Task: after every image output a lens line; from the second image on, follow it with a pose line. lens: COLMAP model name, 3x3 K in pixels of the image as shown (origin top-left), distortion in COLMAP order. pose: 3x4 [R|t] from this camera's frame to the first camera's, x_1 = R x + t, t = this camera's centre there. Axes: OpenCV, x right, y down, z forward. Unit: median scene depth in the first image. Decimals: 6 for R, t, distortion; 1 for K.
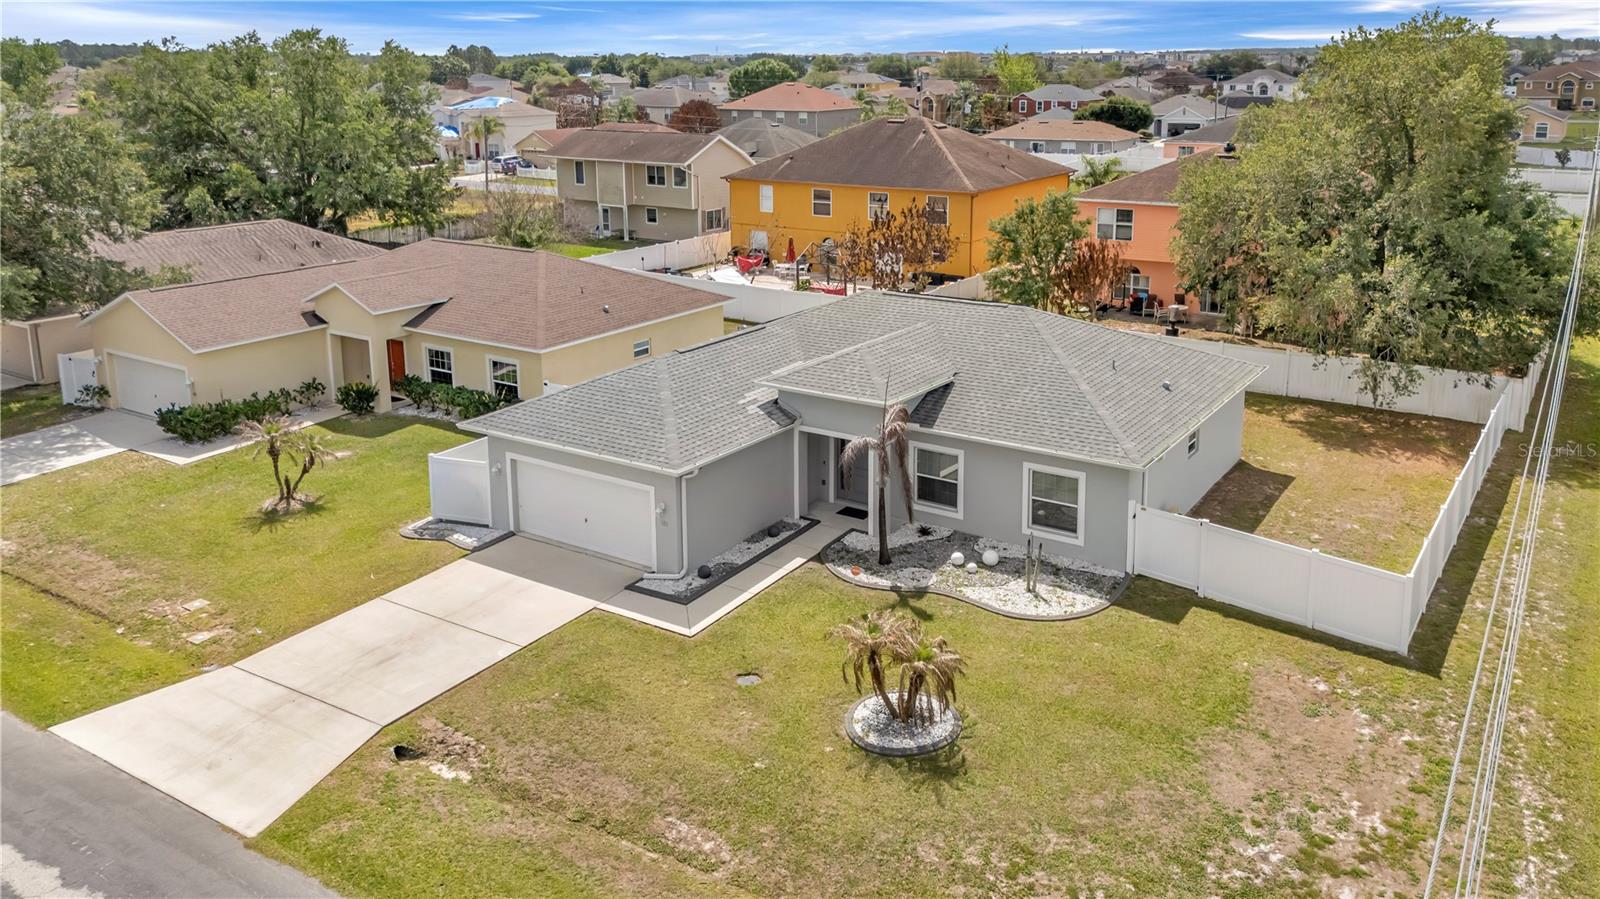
lens RADIAL K [[1177.9, 0, 851.4], [0, 1177.9, 445.6], [0, 0, 1]] dist [0.056941, -0.008291]
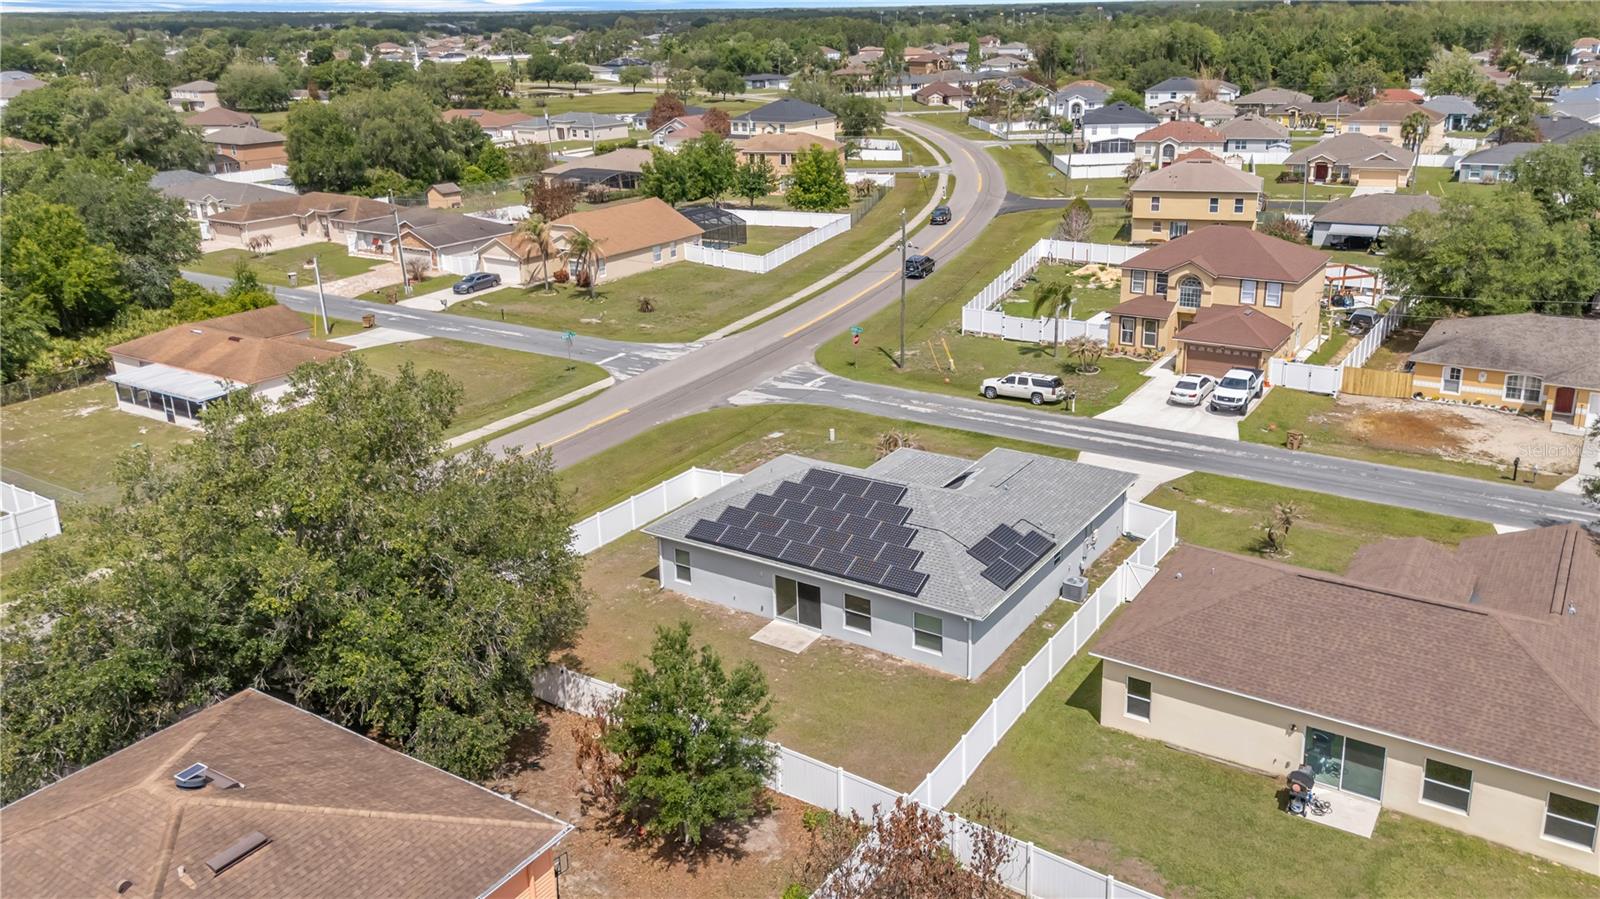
lens RADIAL K [[1199.7, 0, 807.5], [0, 1199.7, 447.5], [0, 0, 1]] dist [0.063025, -0.000857]
pose [[-0.999323, 0.026502, 0.025515, 0.171697], [0.036593, 0.787542, 0.615174, -1.517925], [-0.003791, 0.615691, -0.787978, 3.046576]]
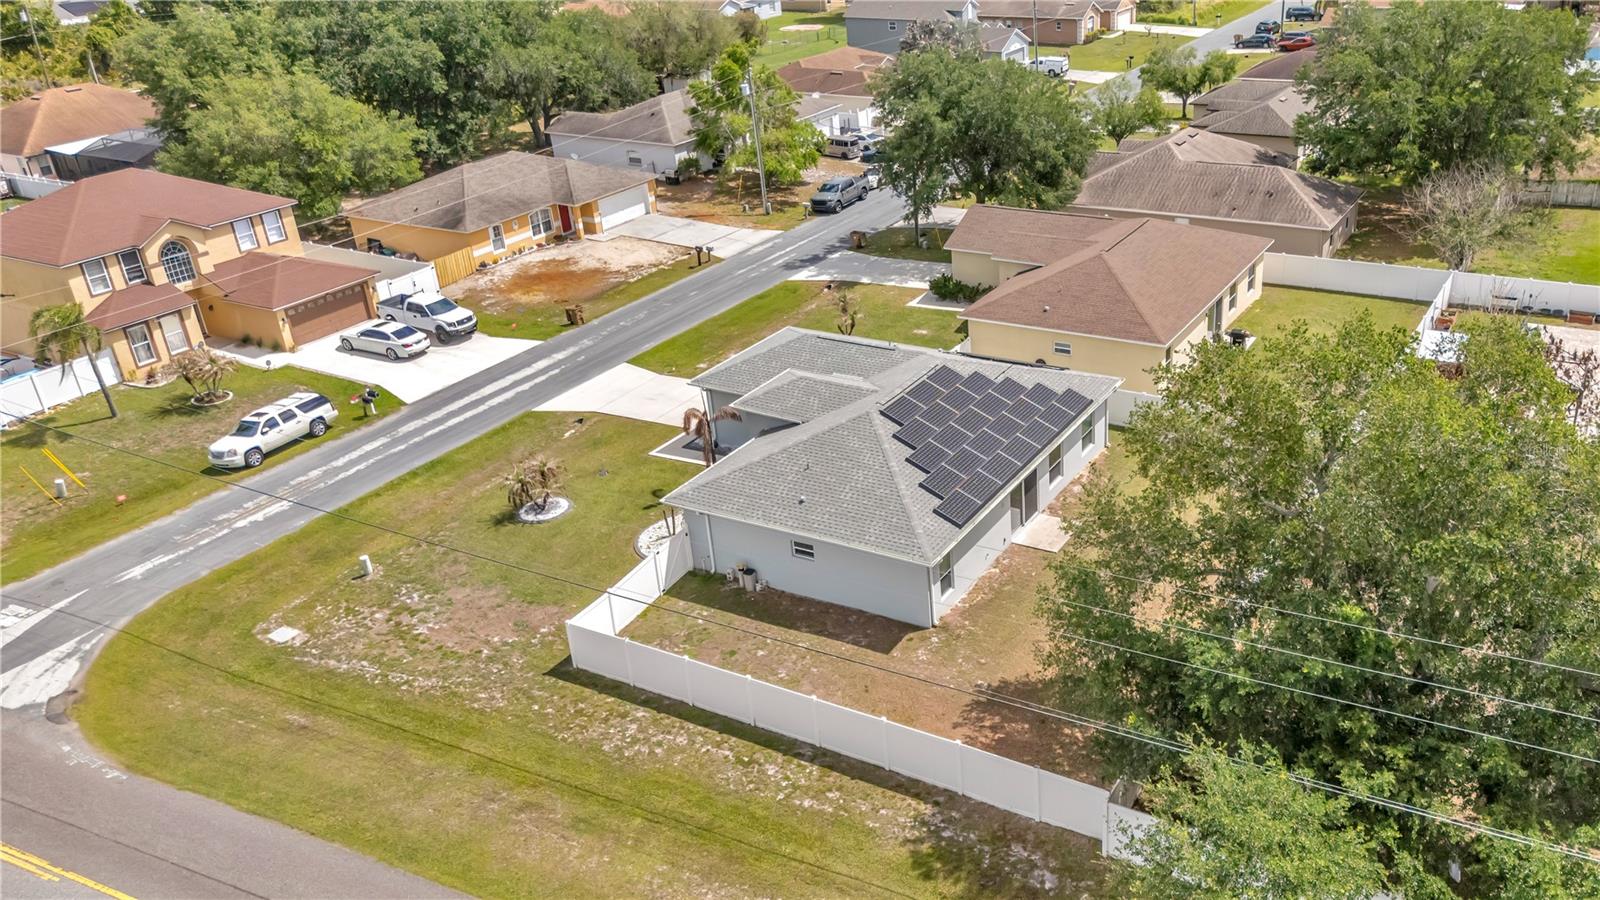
lens RADIAL K [[1322.0, 0, 974.7], [0, 1322.0, 449.6], [0, 0, 1]] dist [0.067283, -0.009540]
pose [[0.084861, 0.438954, -0.894493, 2.001039], [-0.274767, 0.873232, 0.402453, -0.940312], [0.957759, 0.211624, 0.194714, 1.143216]]
